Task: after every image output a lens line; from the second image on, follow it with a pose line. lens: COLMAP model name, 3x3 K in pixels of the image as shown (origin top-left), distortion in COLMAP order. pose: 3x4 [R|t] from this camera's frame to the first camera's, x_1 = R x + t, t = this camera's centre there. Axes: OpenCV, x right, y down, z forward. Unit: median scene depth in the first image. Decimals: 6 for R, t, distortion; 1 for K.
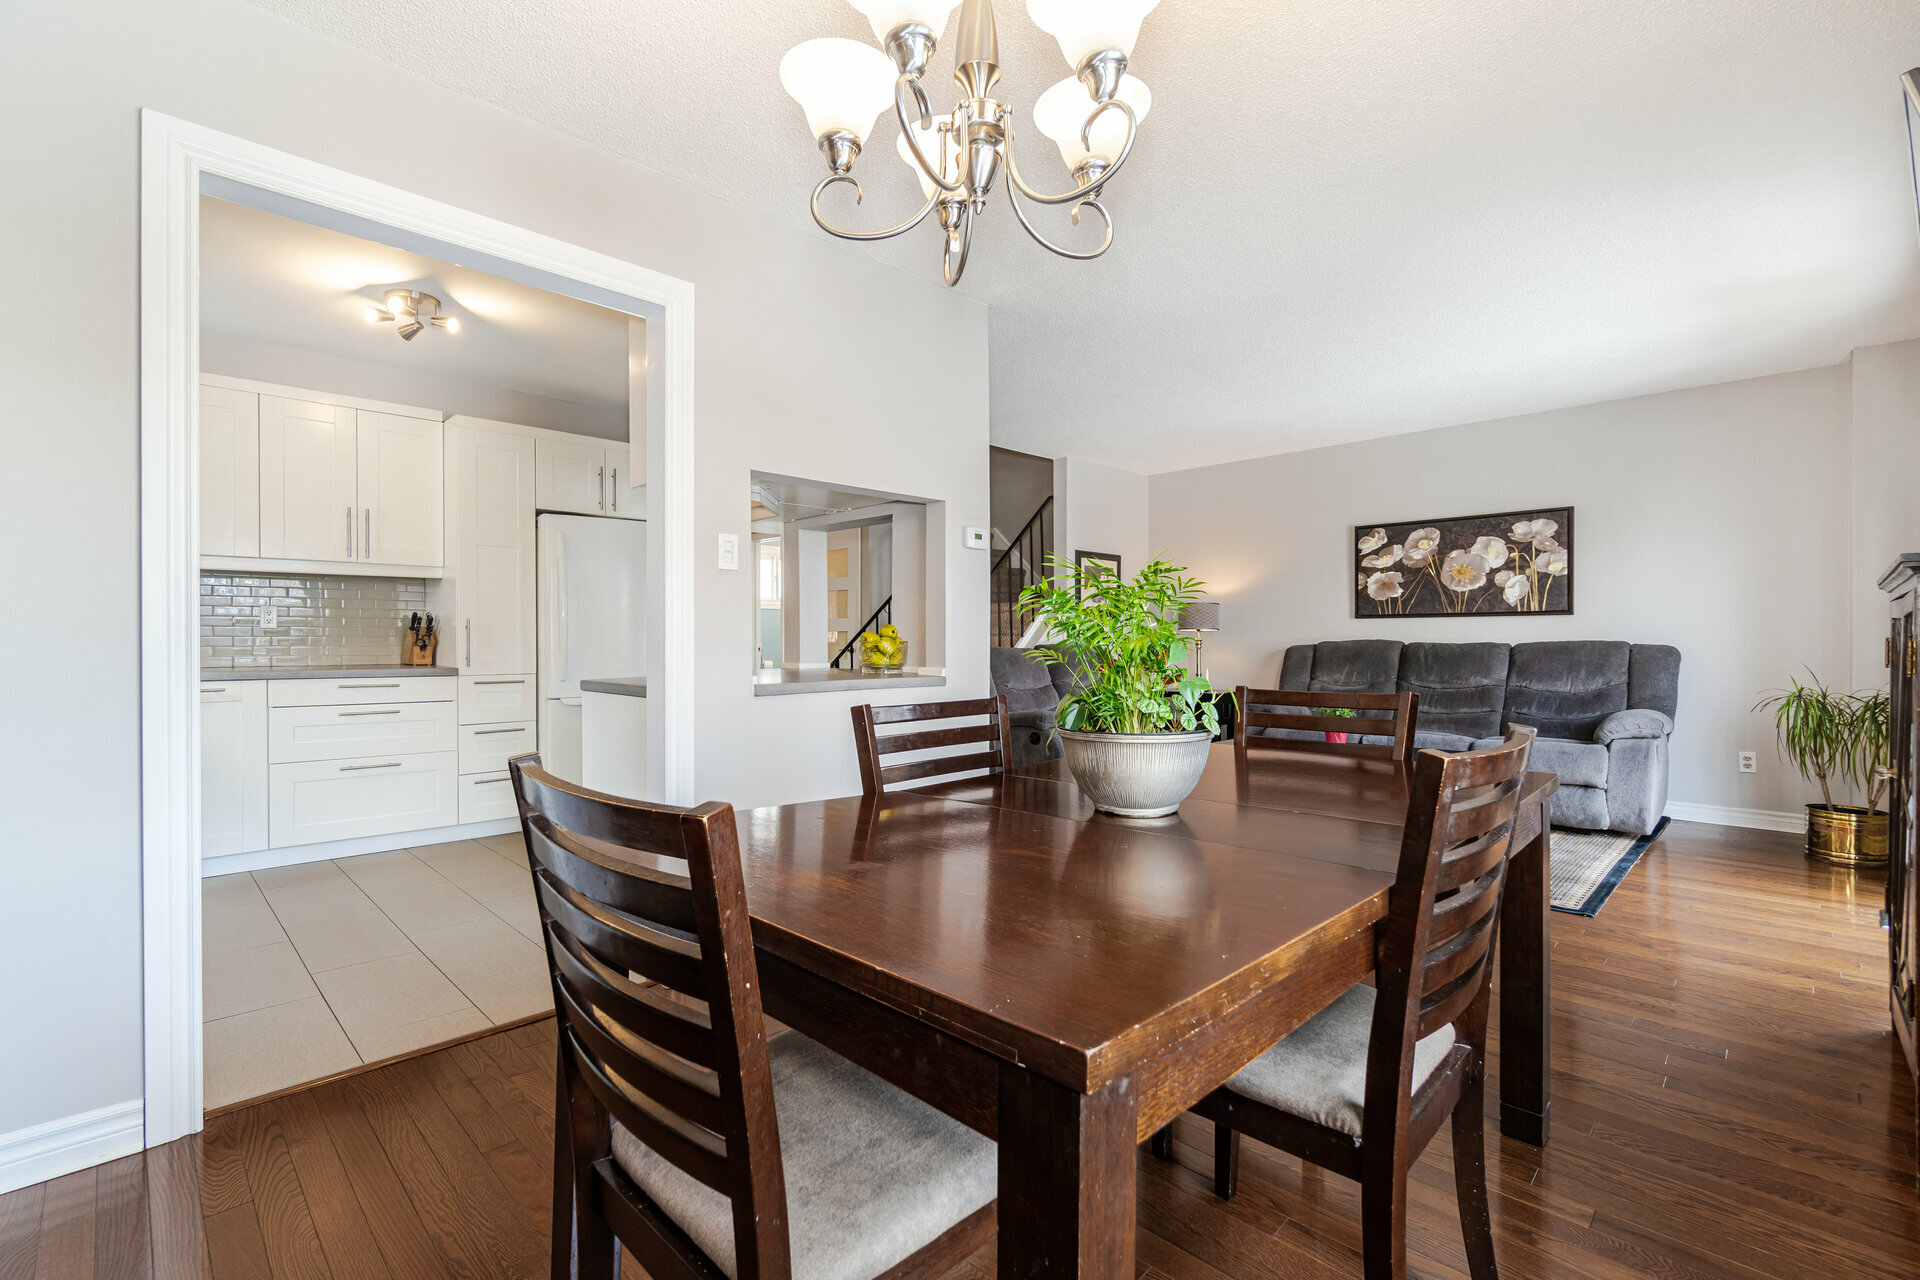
lens RADIAL K [[828.6, 0, 950.6], [0, 828.6, 647.3], [0, 0, 1]] dist [-0.004977, -0.000126]
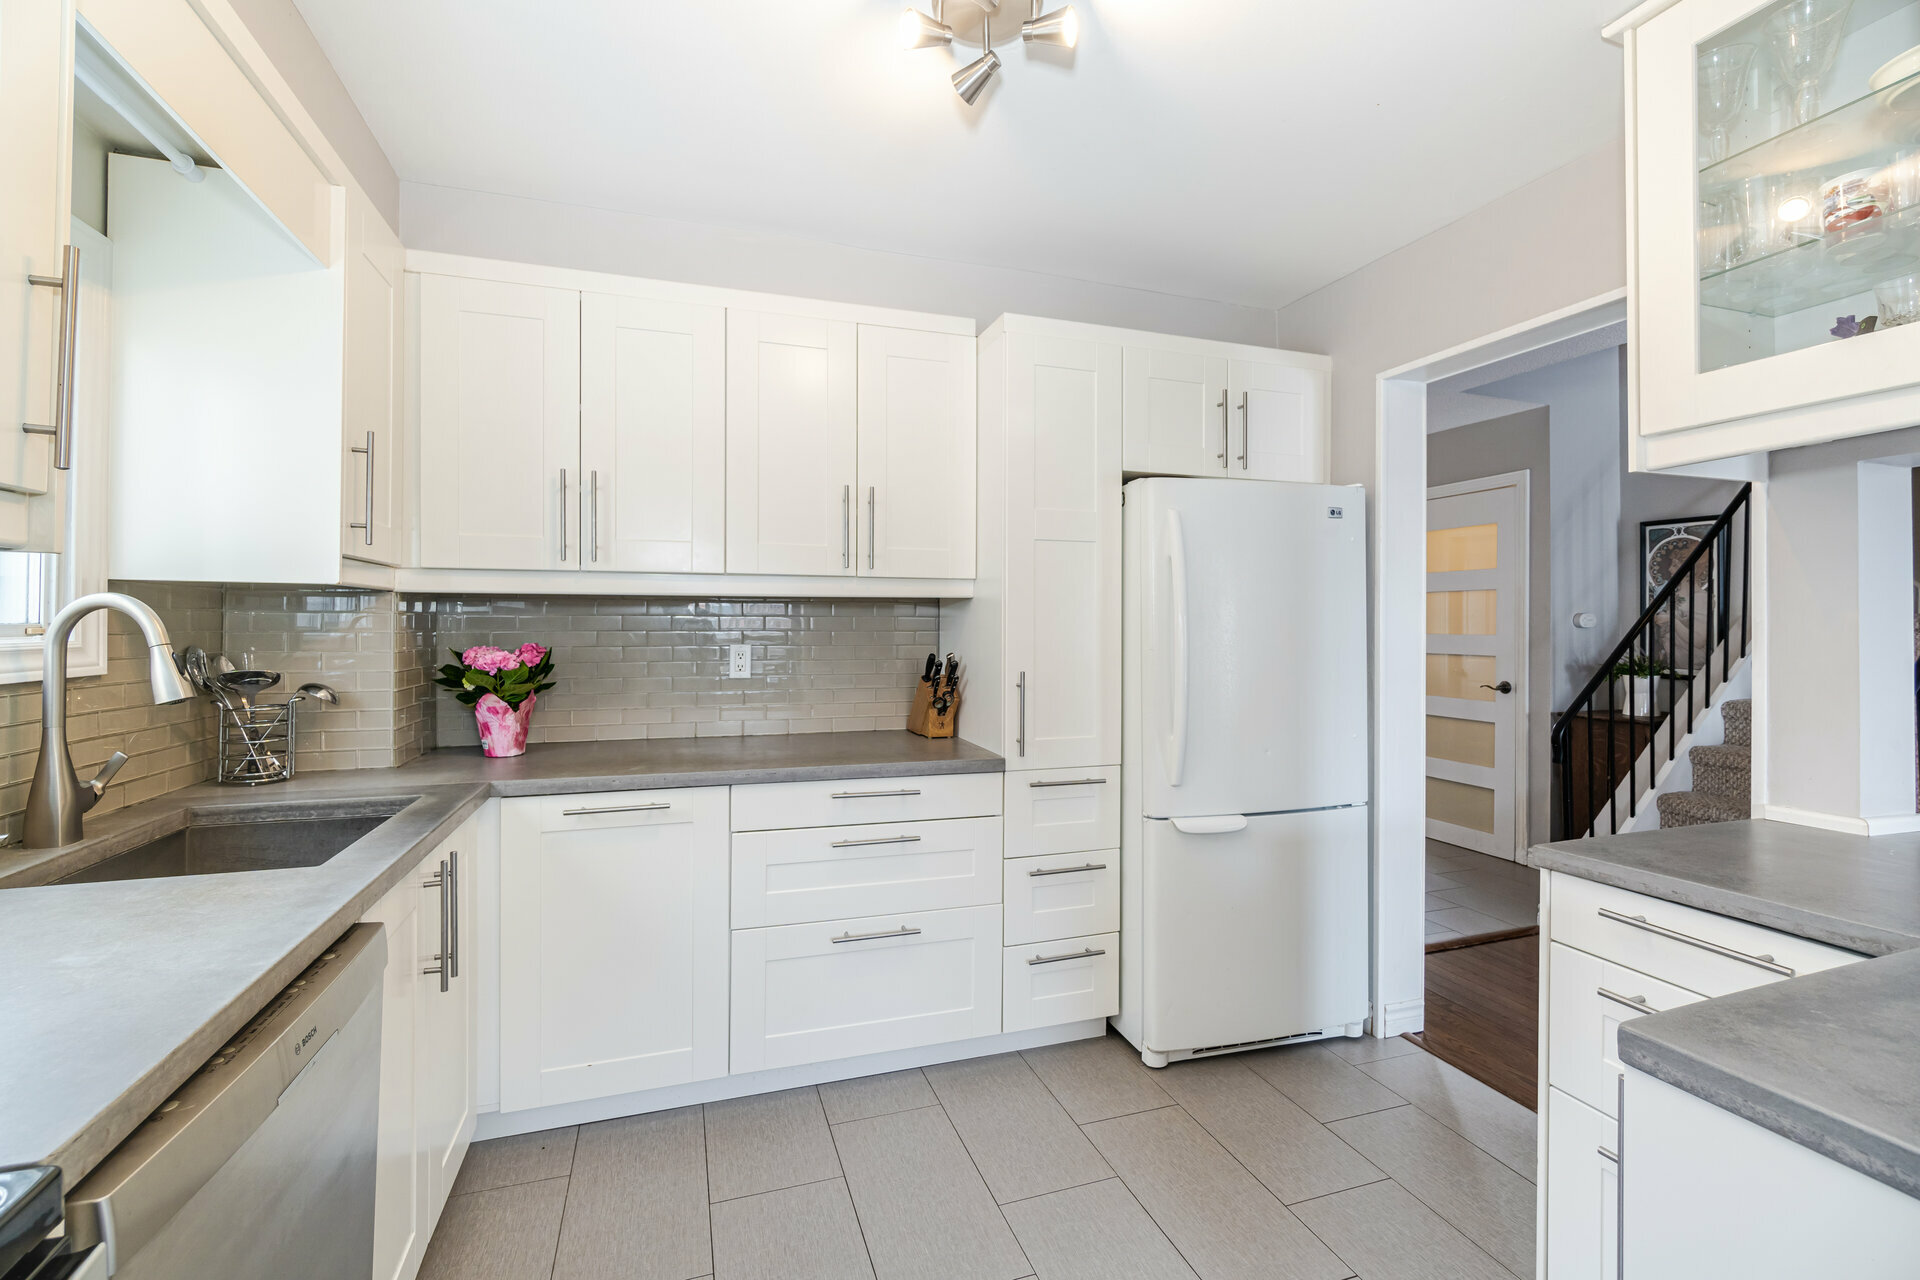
lens RADIAL K [[828.6, 0, 953.4], [0, 828.6, 627.6], [0, 0, 1]] dist [-0.004977, -0.000126]
pose [[0.902610, 0.005797, -0.430420, -0.322047], [-0.008831, 0.999948, -0.005052, -0.051350], [0.430368, 0.008361, 0.902615, 0.394564]]
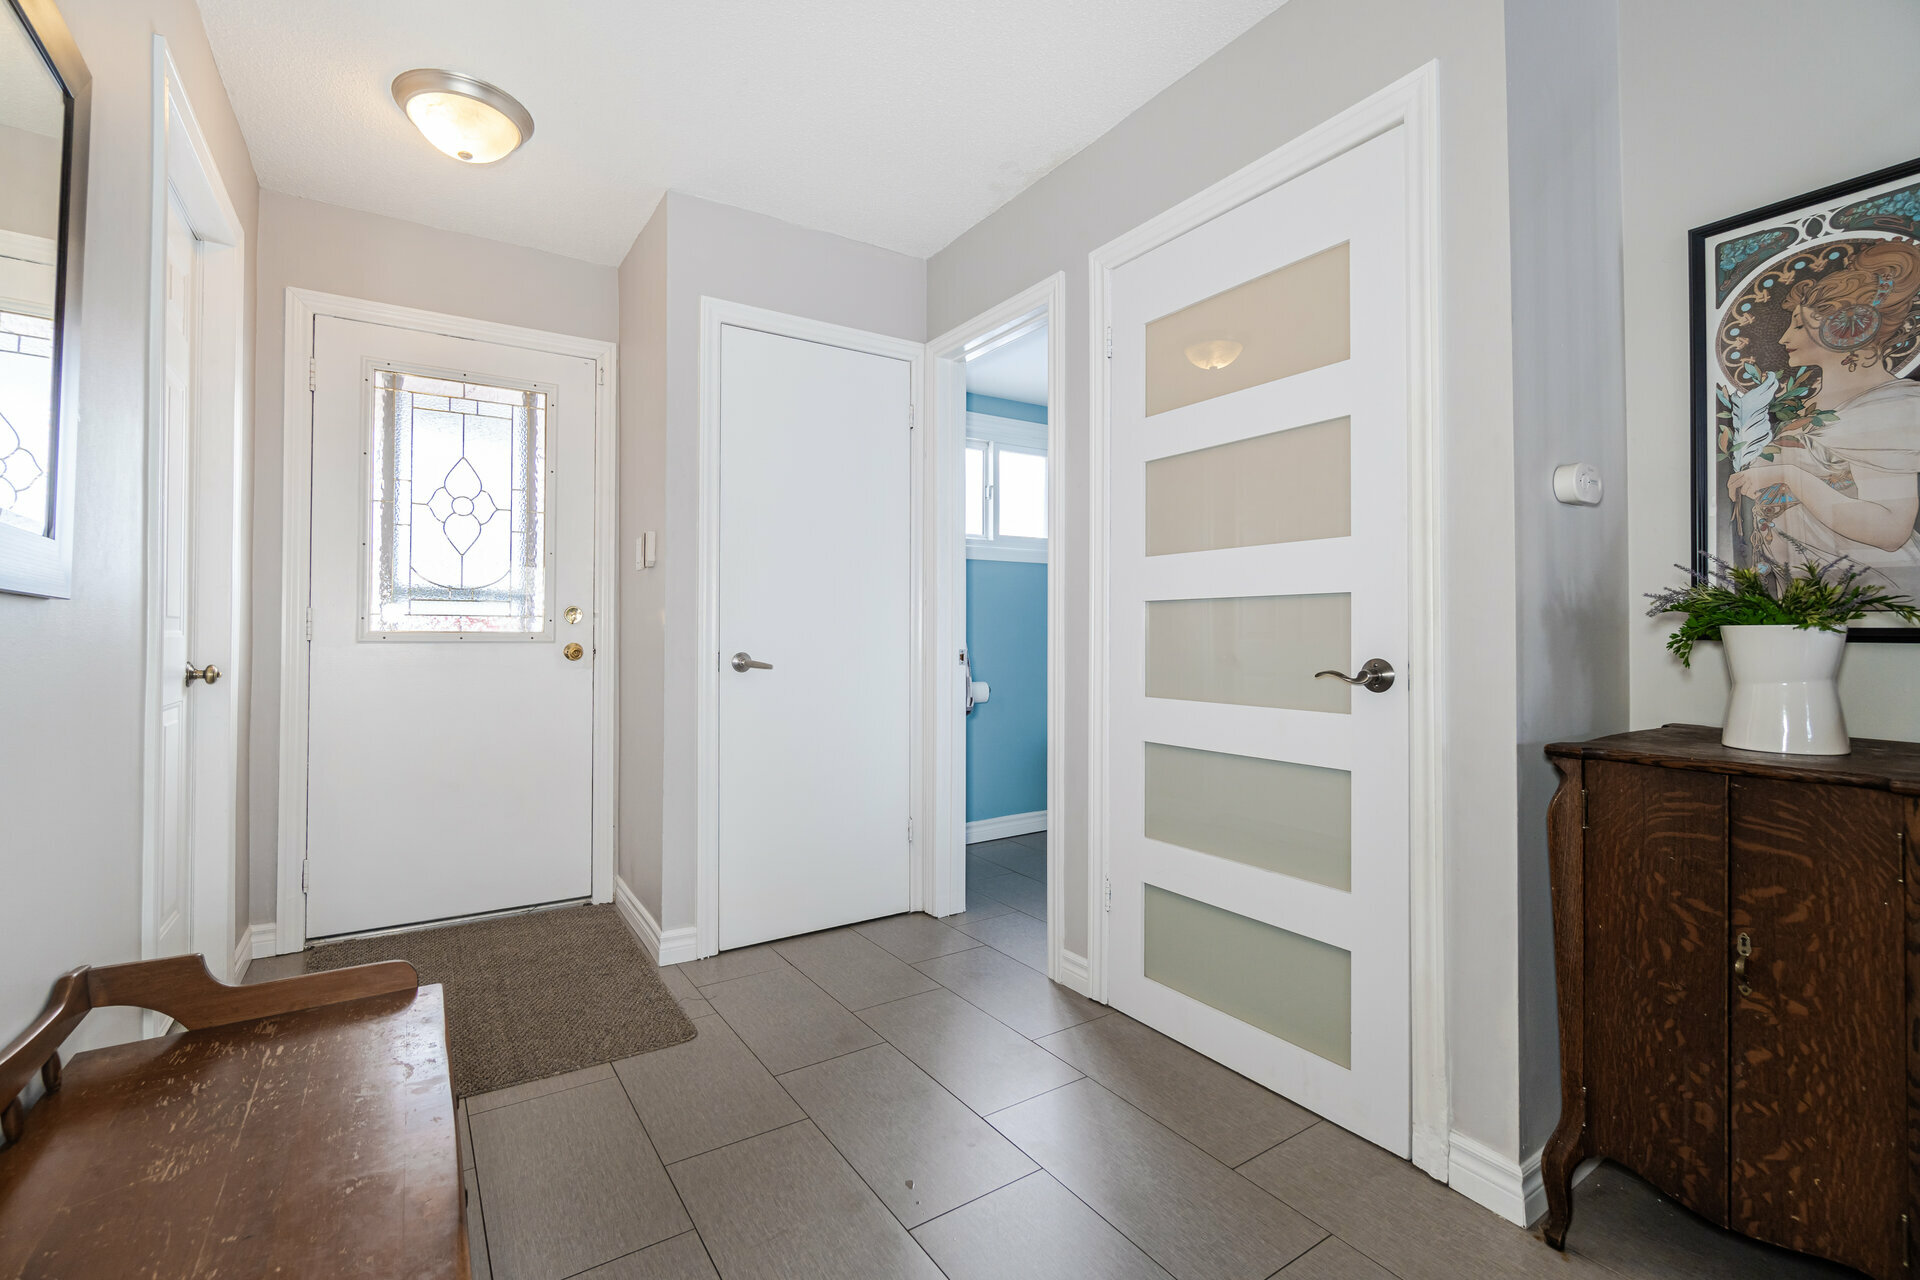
lens RADIAL K [[828.6, 0, 941.2], [0, 828.6, 619.0], [0, 0, 1]] dist [-0.004977, -0.000126]
pose [[0.980883, -0.002856, -0.194579, -0.273143], [-0.002533, 0.999620, -0.027441, -0.008887], [0.194584, 0.027410, 0.980503, 1.108571]]
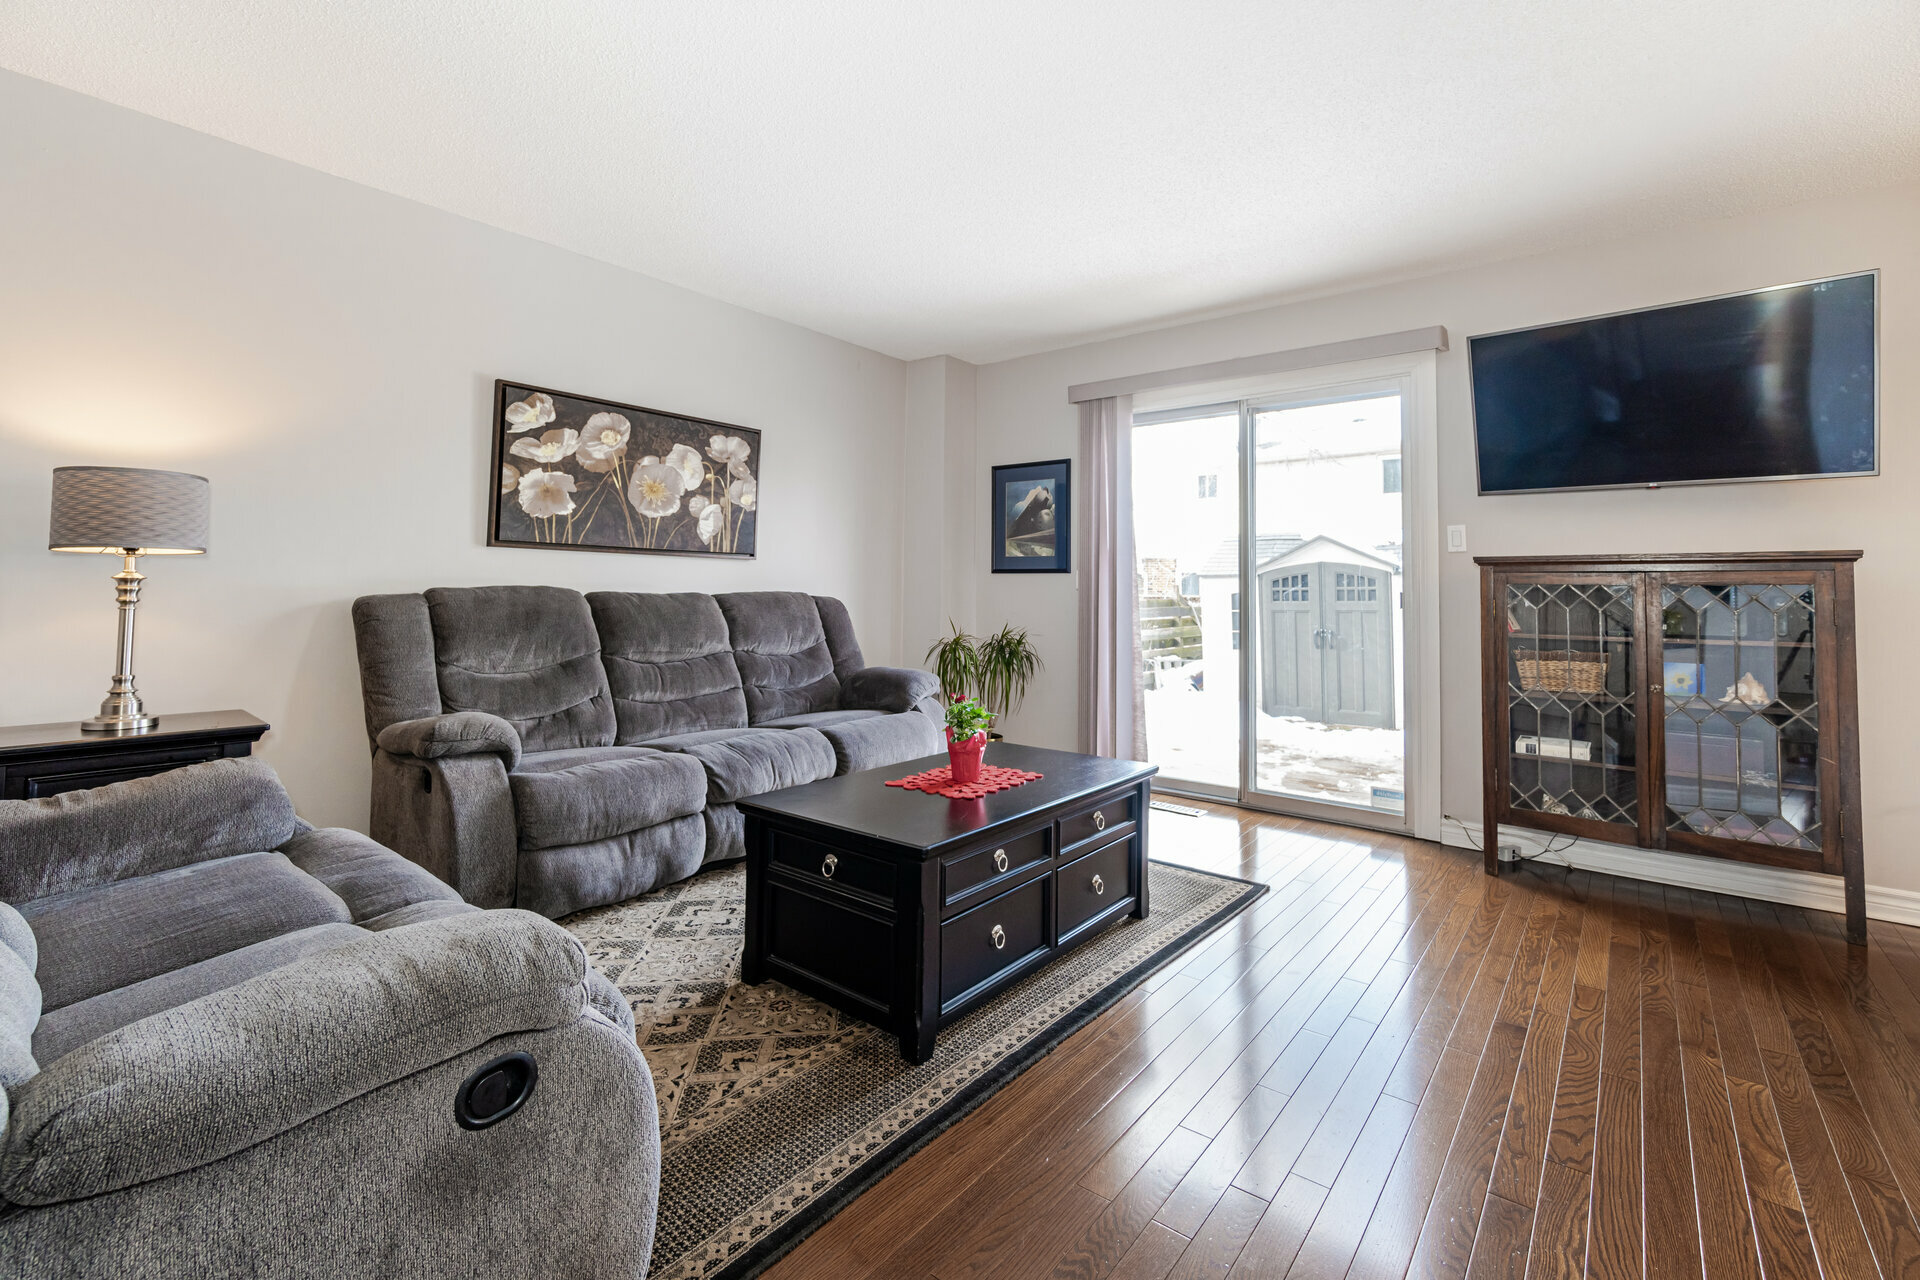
lens RADIAL K [[828.6, 0, 954.8], [0, 828.6, 558.7], [0, 0, 1]] dist [-0.004977, -0.000126]
pose [[-0.112219, 0.040706, 0.992849, -0.097521], [-0.005260, 0.999122, -0.041558, -0.006610], [-0.993670, -0.009886, -0.111906, 0.888837]]
